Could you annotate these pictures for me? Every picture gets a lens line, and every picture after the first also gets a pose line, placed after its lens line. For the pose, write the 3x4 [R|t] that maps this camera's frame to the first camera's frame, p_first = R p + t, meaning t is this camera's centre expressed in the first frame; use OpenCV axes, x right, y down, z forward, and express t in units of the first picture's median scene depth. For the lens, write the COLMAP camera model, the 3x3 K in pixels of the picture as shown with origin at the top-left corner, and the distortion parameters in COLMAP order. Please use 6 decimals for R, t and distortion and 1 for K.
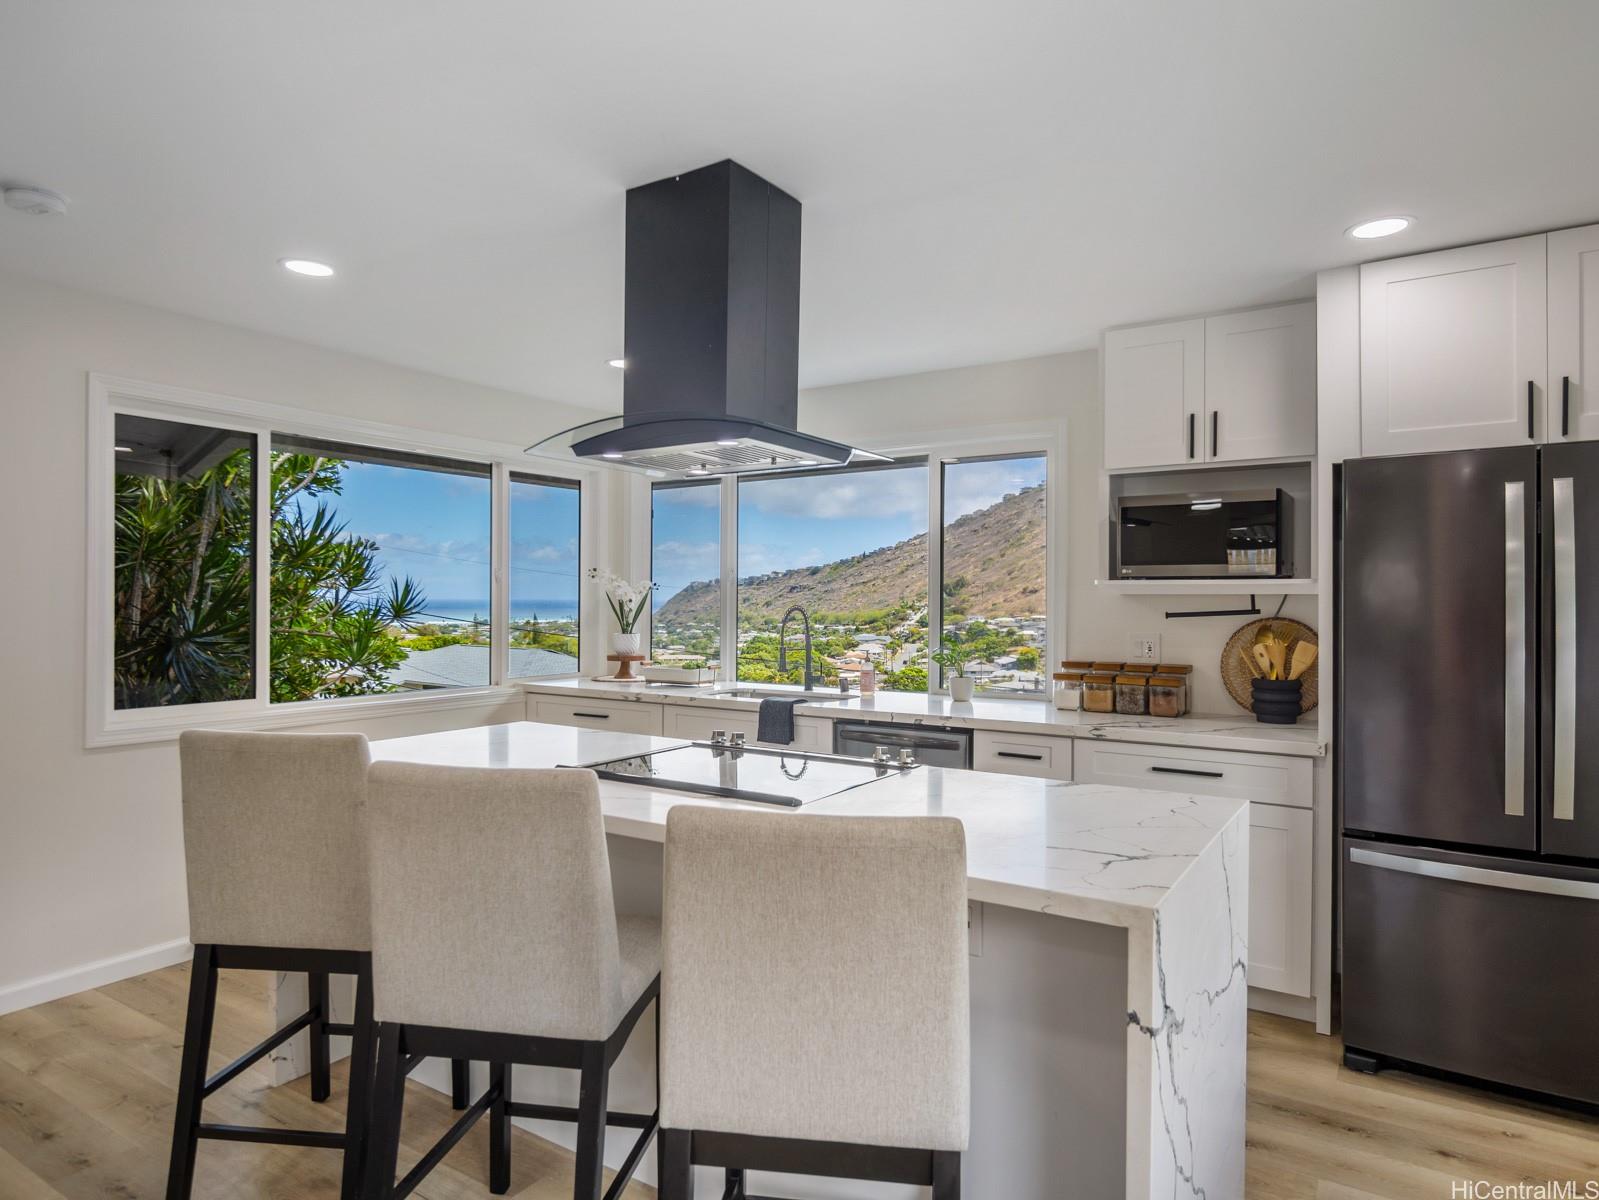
lens RADIAL K [[964.7, 0, 799.5], [0, 964.7, 600.0], [0, 0, 1]] dist [0.005393, -0.000998]
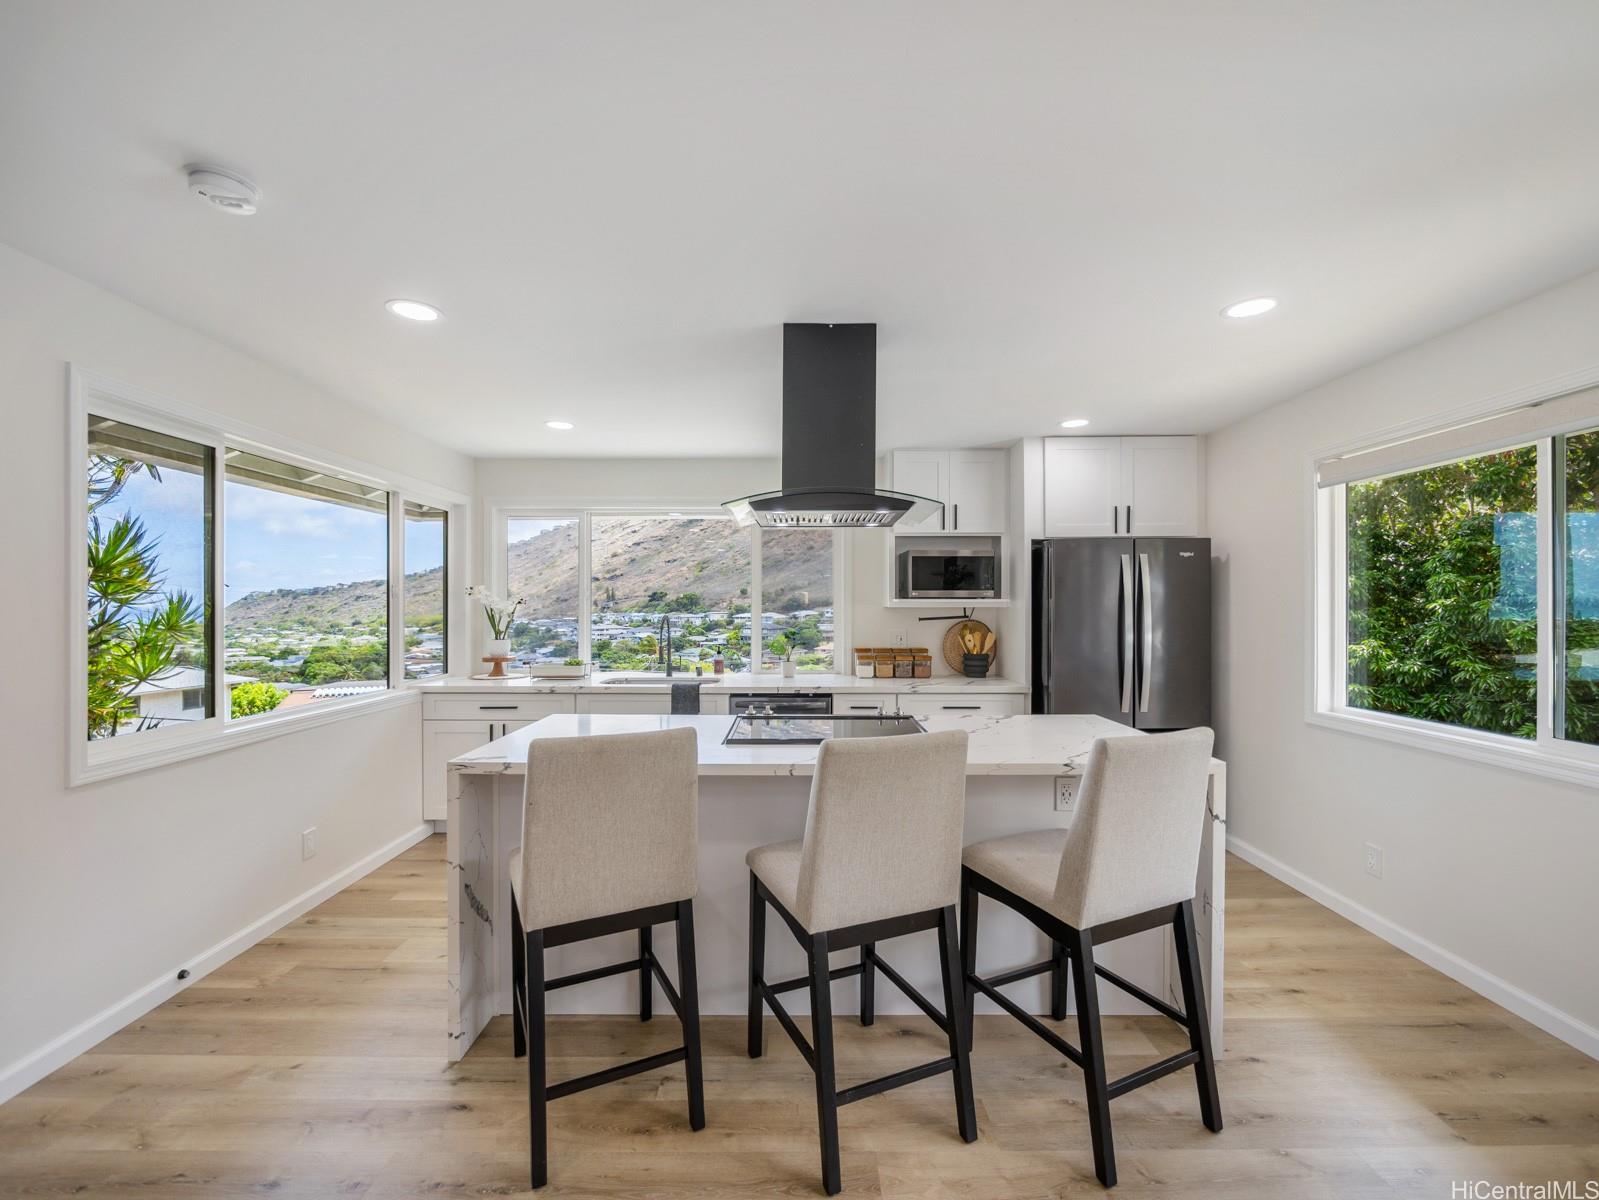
lens RADIAL K [[671.8, 0, 793.1], [0, 671.8, 610.6], [0, 0, 1]] dist [-0.001387, -0.000001]
pose [[0.842297, -0.007381, 0.538963, -0.503374], [0.003921, 0.999964, 0.007566, -0.010837], [-0.538999, -0.004259, 0.842295, 0.122522]]
